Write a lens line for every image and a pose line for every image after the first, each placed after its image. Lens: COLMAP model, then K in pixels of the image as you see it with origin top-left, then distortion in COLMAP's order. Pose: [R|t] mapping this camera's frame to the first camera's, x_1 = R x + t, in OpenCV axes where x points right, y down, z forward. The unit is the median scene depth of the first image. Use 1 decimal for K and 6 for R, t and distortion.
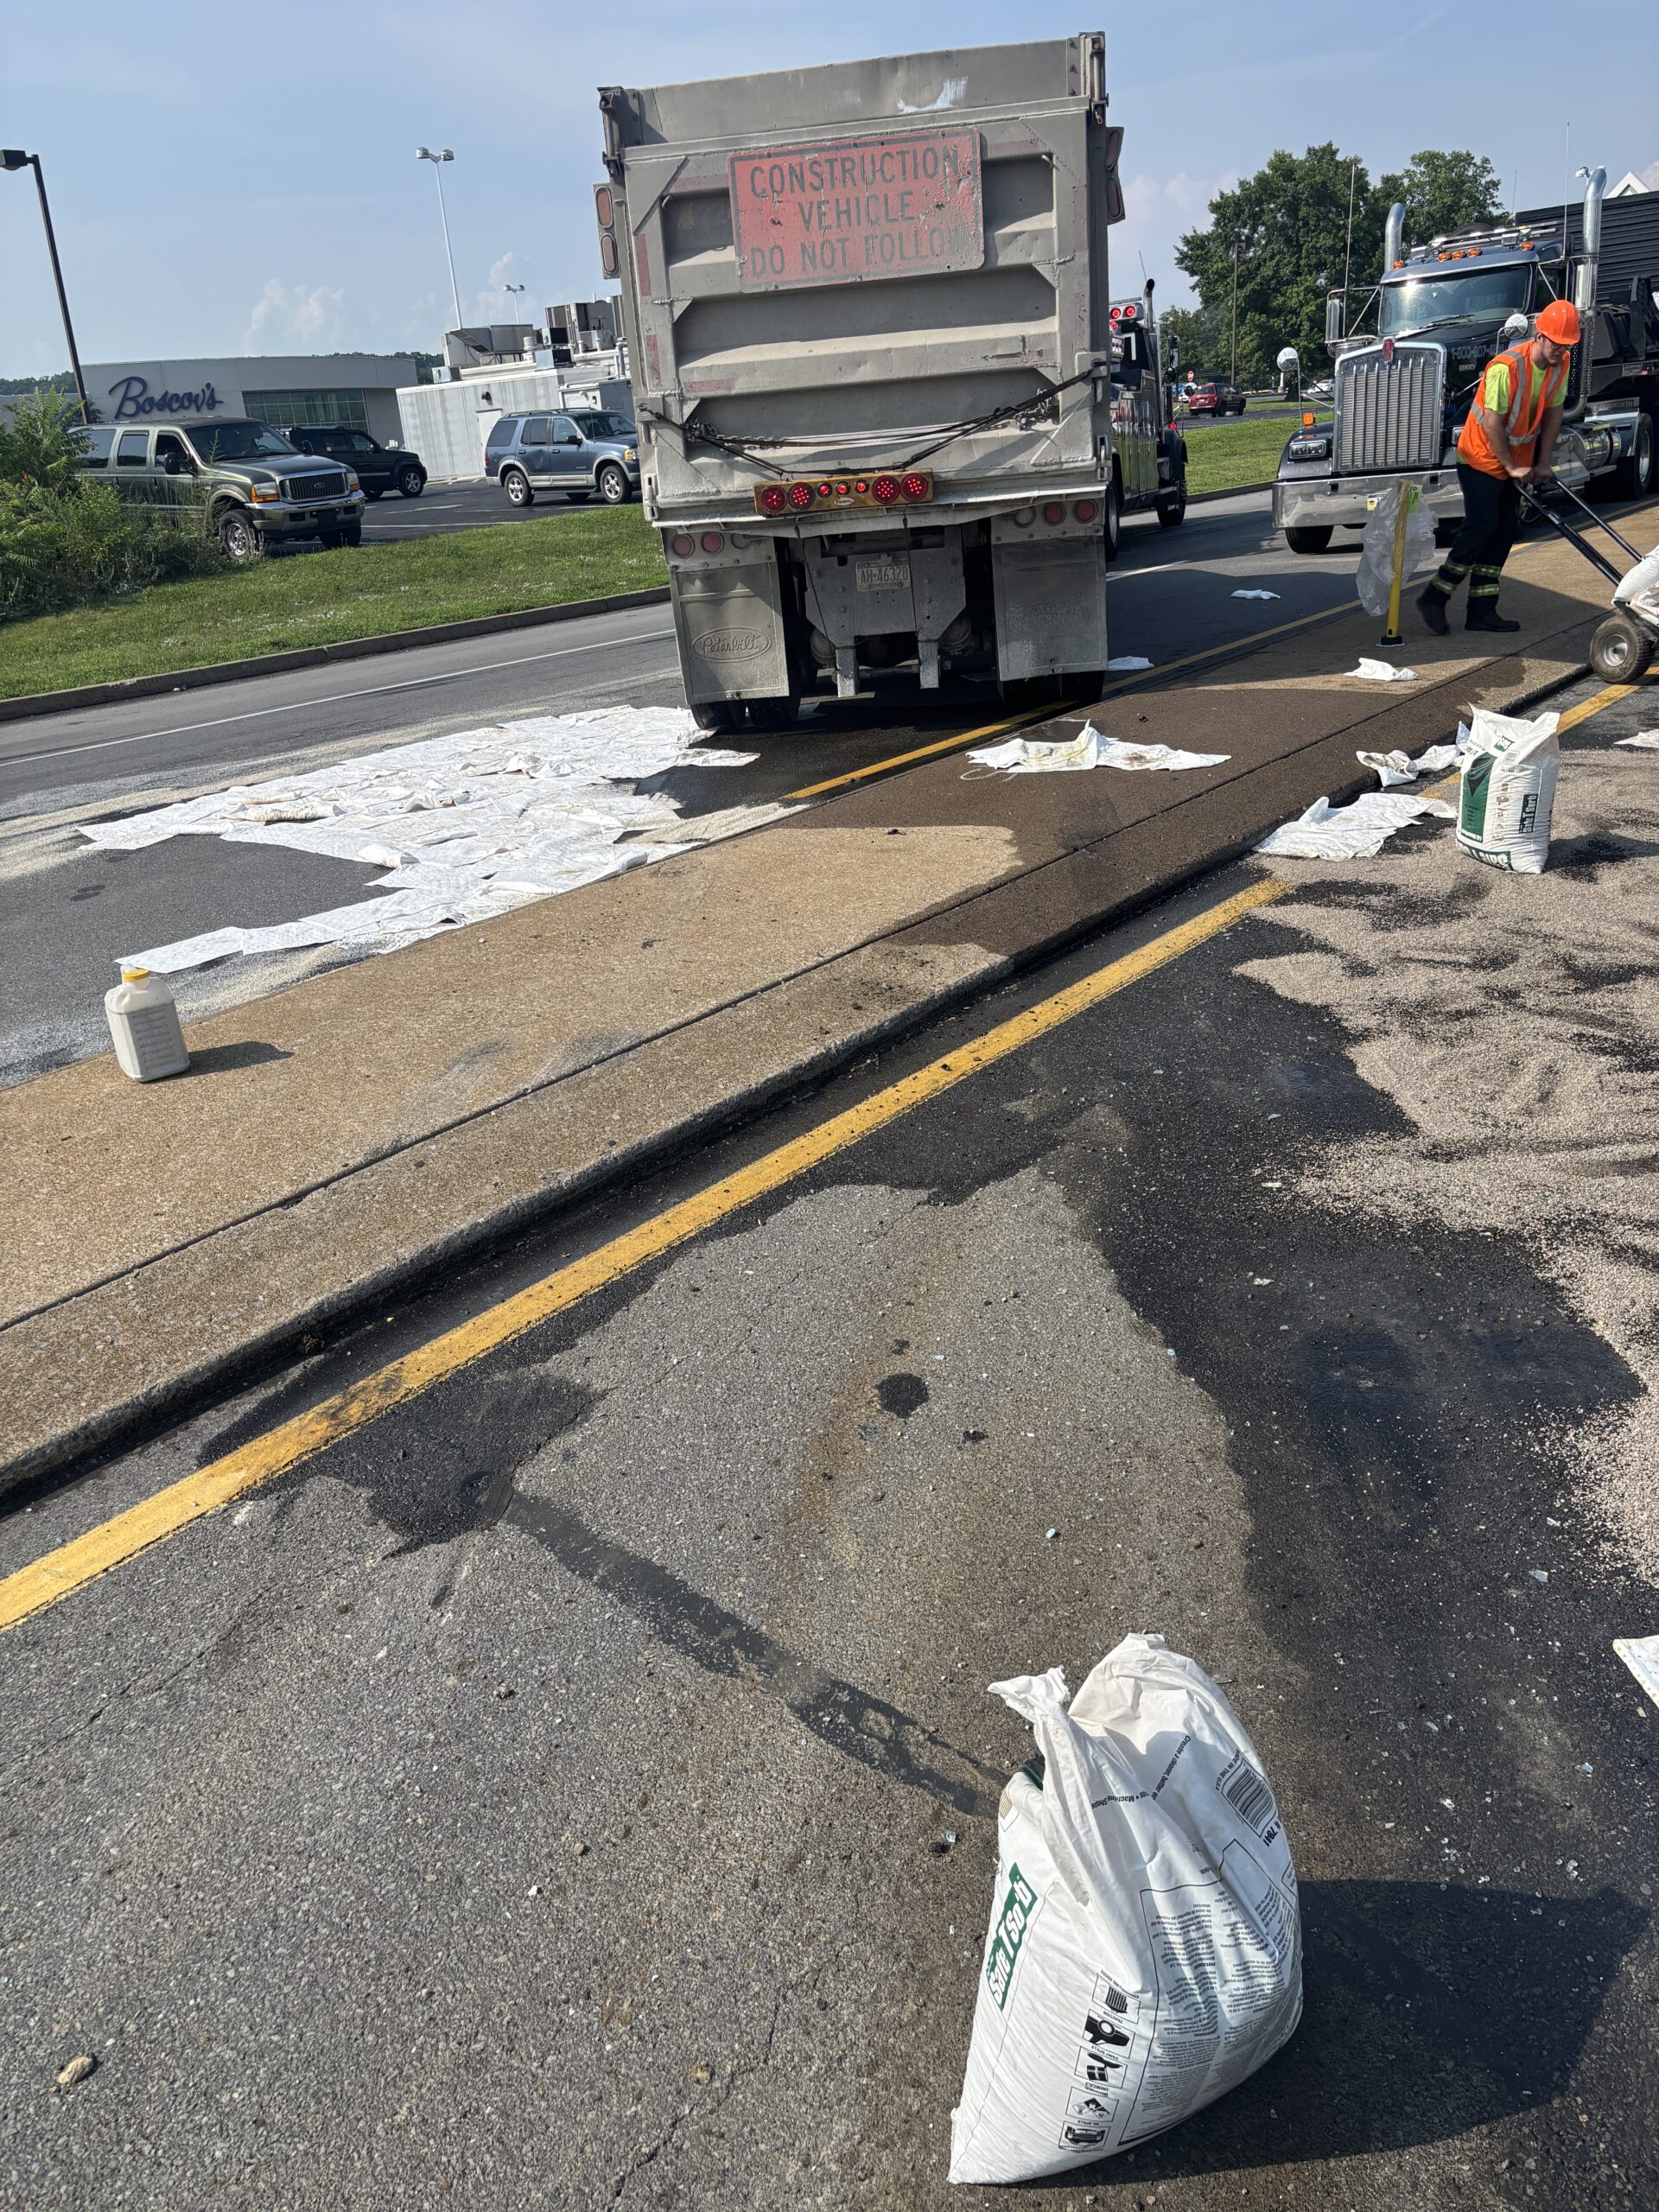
lens RADIAL K [[1766.6, 0, 795.2], [0, 1766.6, 1144.1], [0, 0, 1]] dist [0.031495, 0.008955]
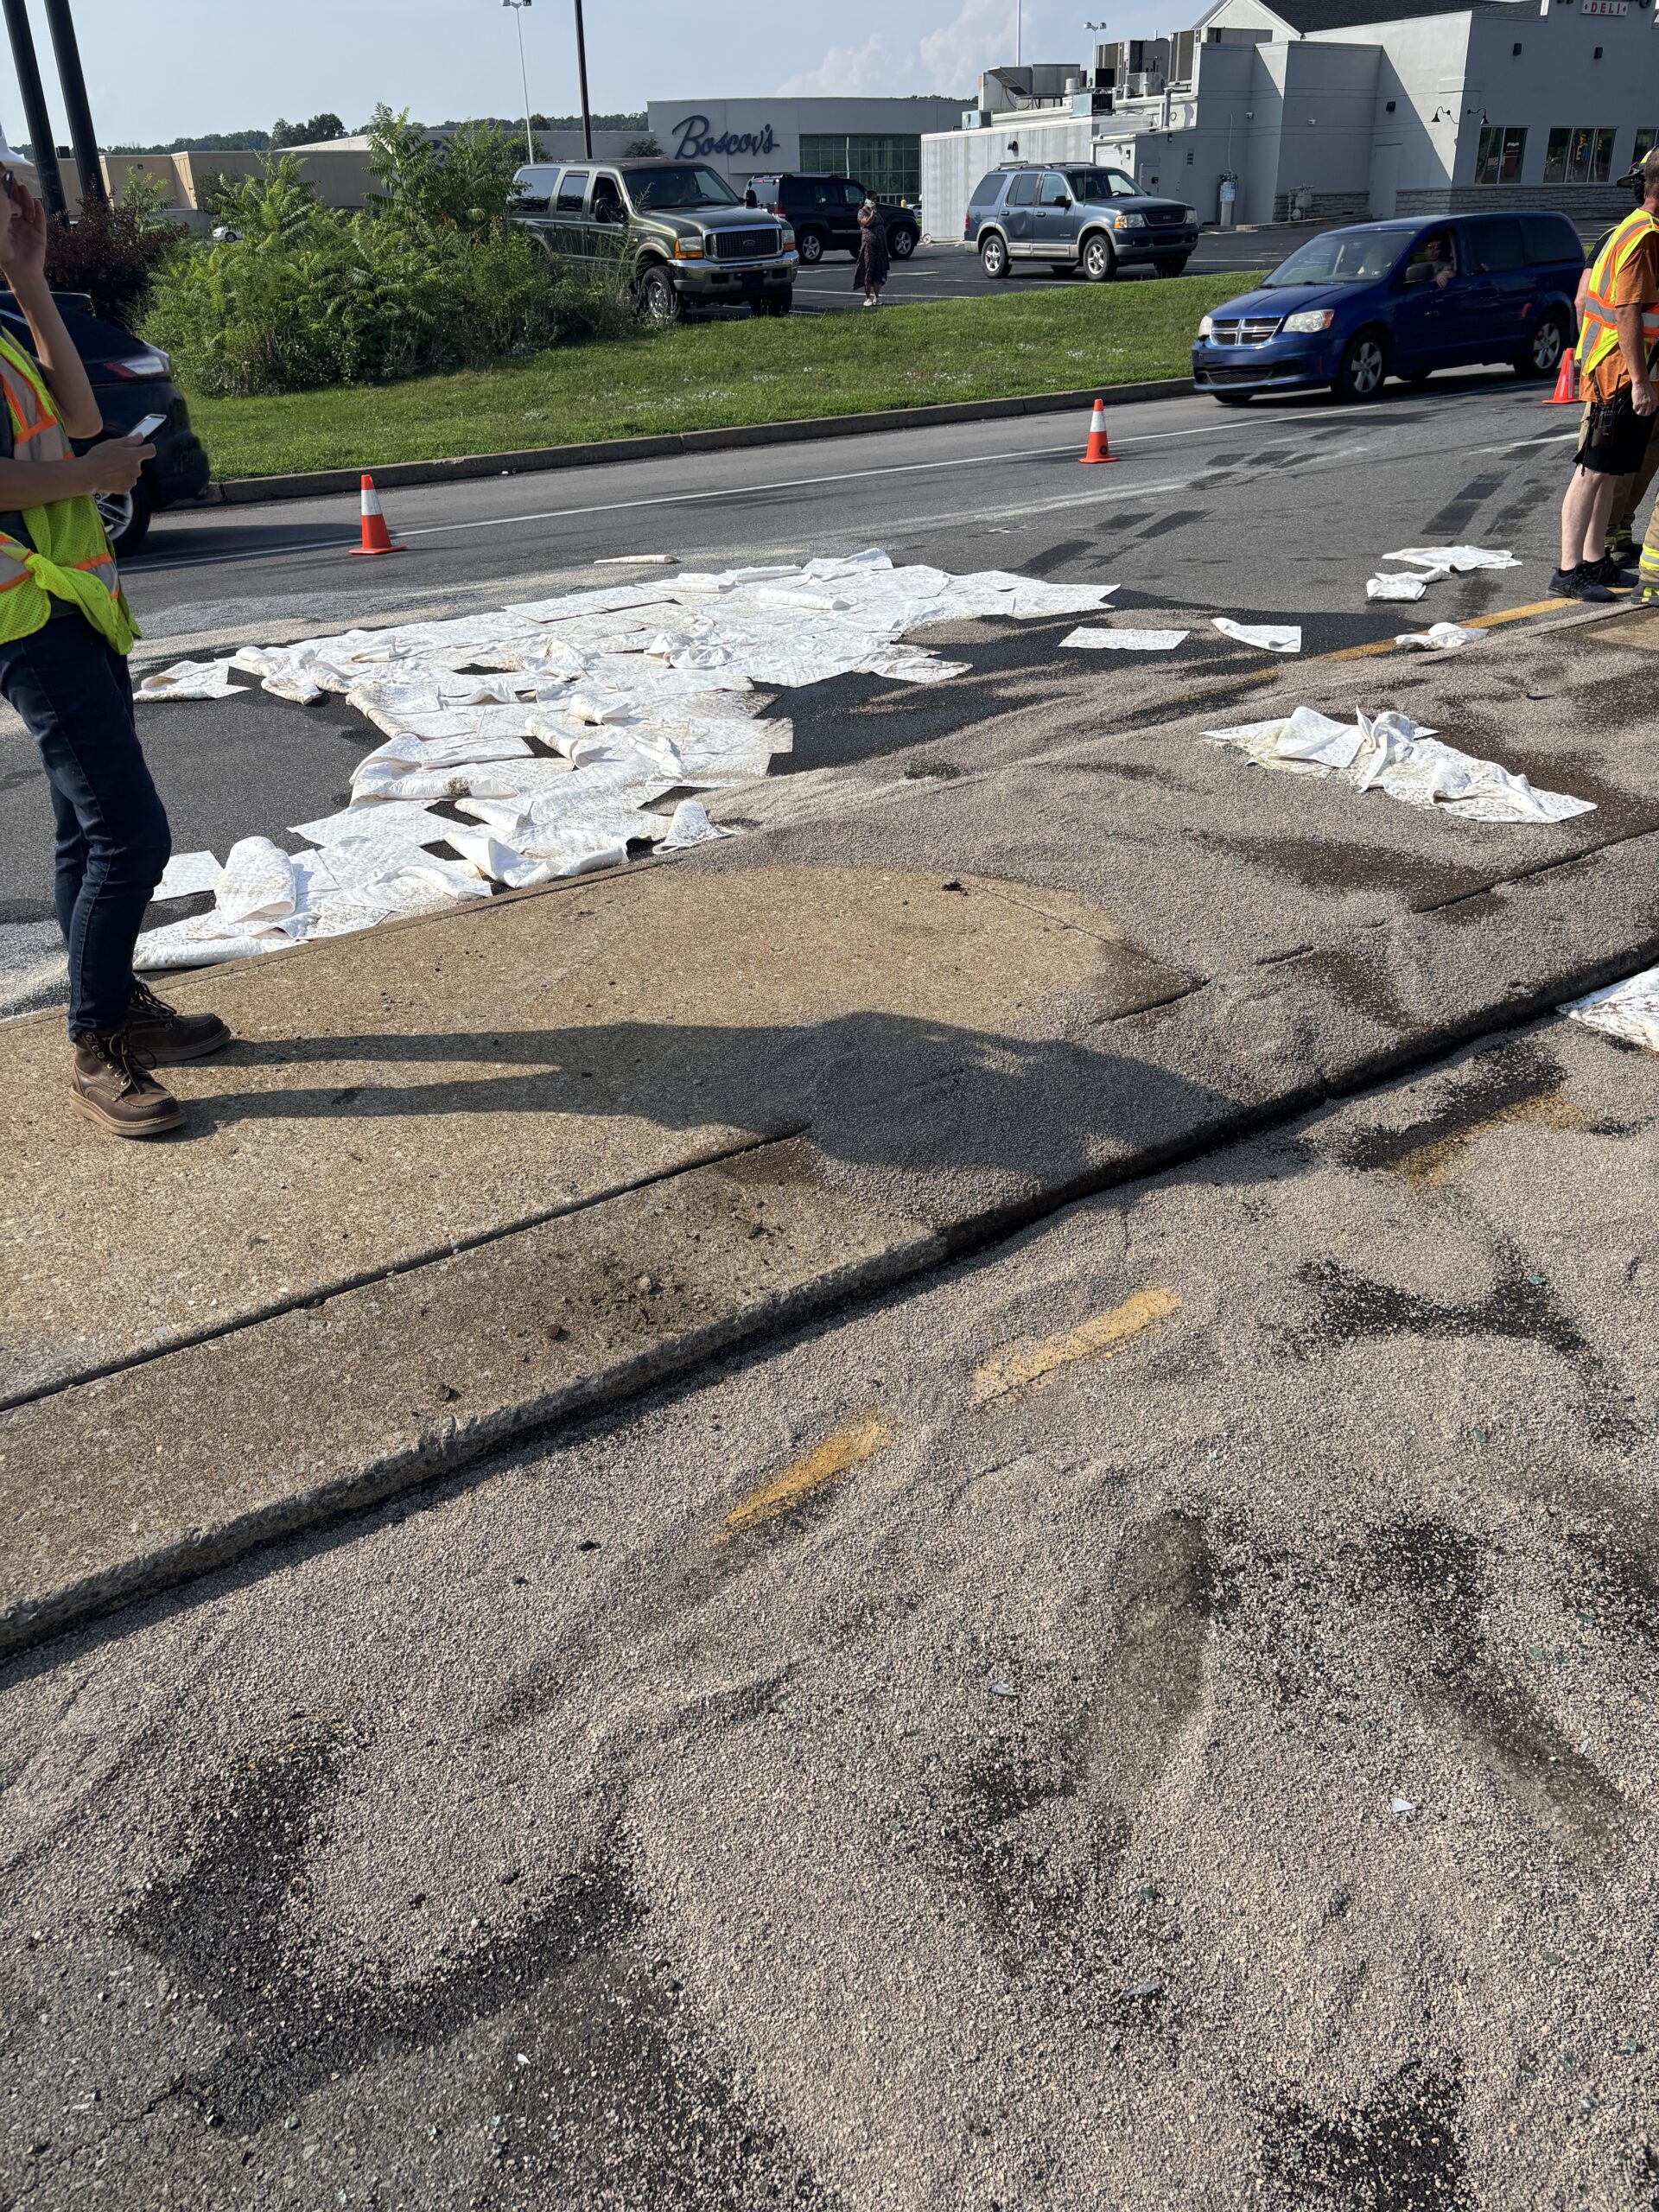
lens RADIAL K [[1707.3, 0, 813.4], [0, 1707.3, 1110.9], [0, 0, 1]] dist [0.029001, 0.002826]
pose [[0.952034, 0.179702, -0.247666, 0.195925], [-0.151389, 0.980003, 0.129132, -0.193153], [0.265919, -0.085444, 0.960201, 0.457397]]
